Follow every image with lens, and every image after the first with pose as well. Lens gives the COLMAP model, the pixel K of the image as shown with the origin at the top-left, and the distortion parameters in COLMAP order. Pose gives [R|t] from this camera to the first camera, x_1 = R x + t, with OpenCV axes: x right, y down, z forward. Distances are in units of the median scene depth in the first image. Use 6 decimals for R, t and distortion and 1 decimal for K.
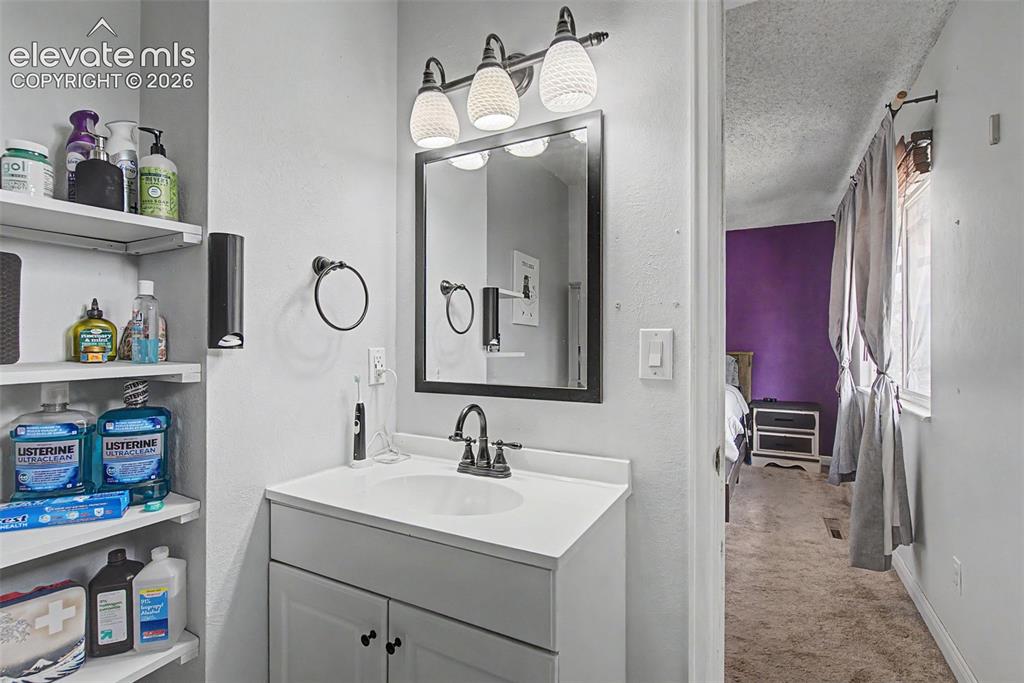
lens RADIAL K [[472.4, 0, 507.2], [0, 472.4, 339.8], [0, 0, 1]] dist [-0.001002, 0.000178]
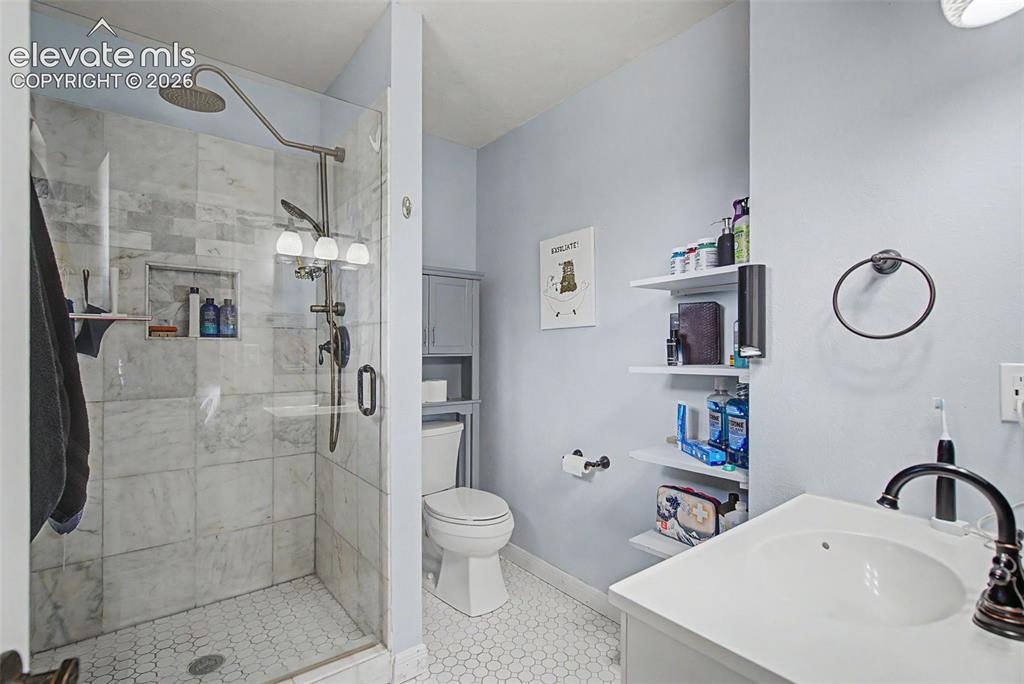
lens RADIAL K [[472.4, 0, 507.2], [0, 472.4, 340.3], [0, 0, 1]] dist [-0.001002, 0.000178]
pose [[-0.395961, -0.021558, -0.918014, 0.808807], [0.000138, 0.999723, -0.023536, 0.001467], [0.918267, -0.009446, -0.395849, 0.926592]]
